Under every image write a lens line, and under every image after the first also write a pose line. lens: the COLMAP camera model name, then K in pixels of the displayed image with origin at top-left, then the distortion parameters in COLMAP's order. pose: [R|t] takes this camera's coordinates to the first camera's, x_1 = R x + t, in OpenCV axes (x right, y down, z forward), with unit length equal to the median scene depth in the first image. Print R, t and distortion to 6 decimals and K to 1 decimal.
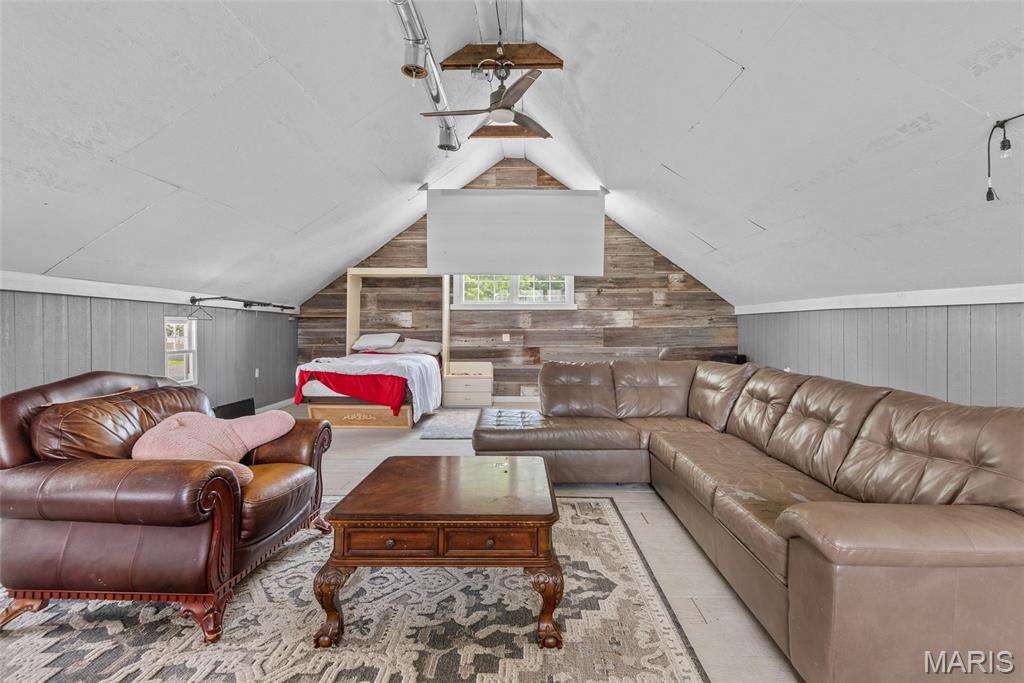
lens RADIAL K [[476.9, 0, 526.2], [0, 476.9, 308.8], [0, 0, 1]] dist [0.012016, -0.007350]
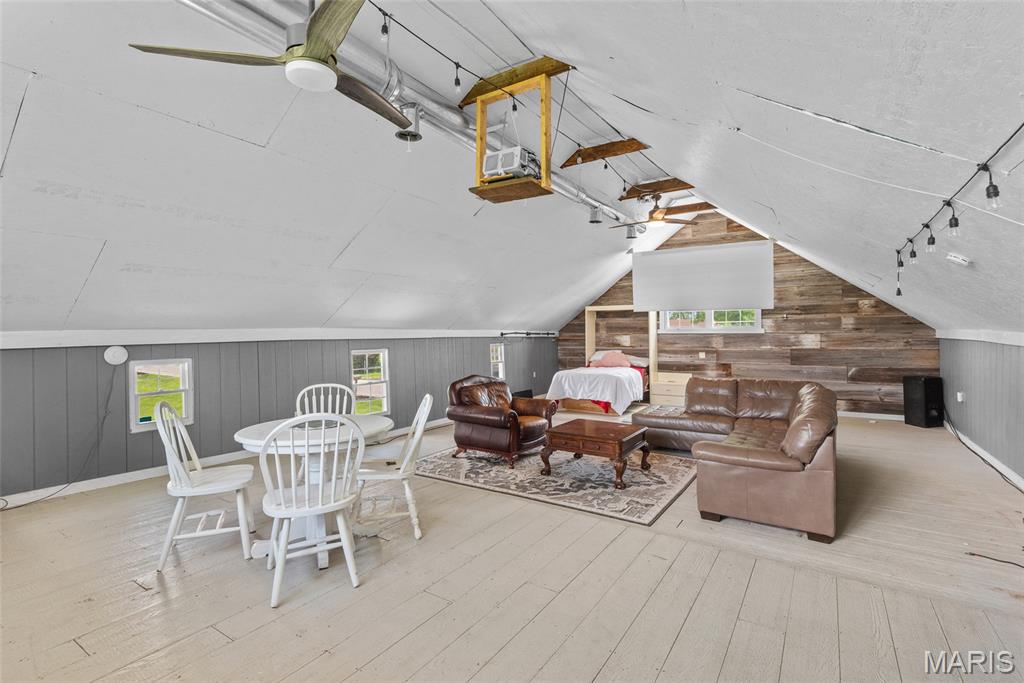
lens RADIAL K [[476.9, 0, 524.7], [0, 476.9, 323.6], [0, 0, 1]] dist [0.012016, -0.007350]
pose [[0.849439, -0.012025, -0.527550, 0.366660], [0.025578, 0.999503, 0.018402, -0.095699], [0.527067, -0.029125, 0.849324, -0.538009]]
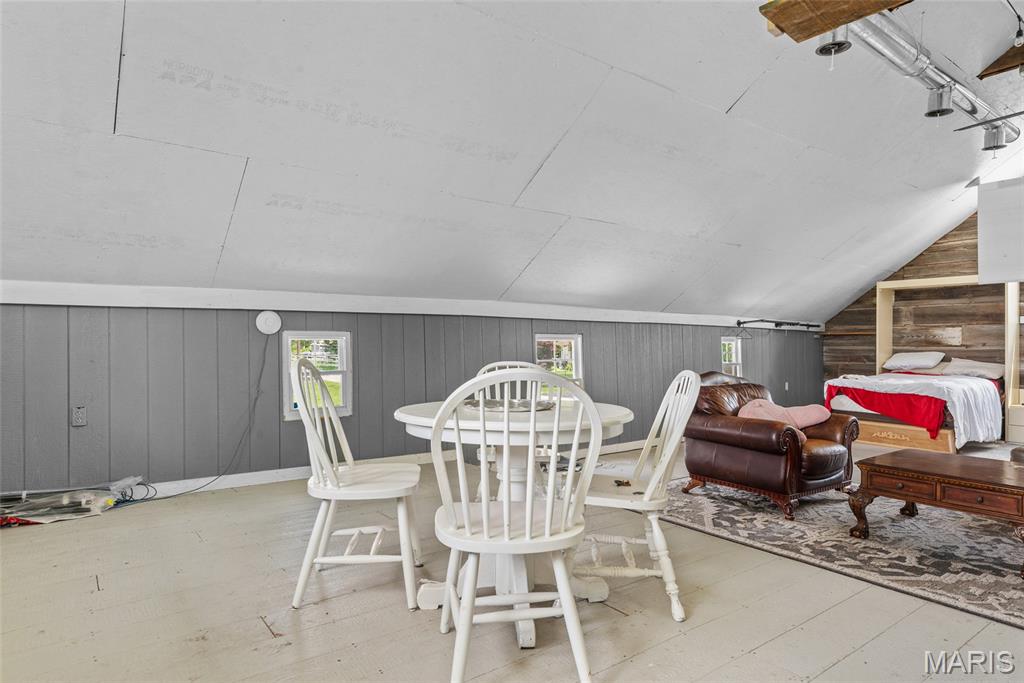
lens RADIAL K [[594.4, 0, 512.5], [0, 594.4, 342.7], [0, 0, 1]] dist [0.032540, -0.014883]
pose [[0.611820, 0.002697, -0.790992, 0.185642], [0.027966, 0.999295, 0.025039, -0.023770], [0.790502, -0.037440, 0.611313, -0.444891]]
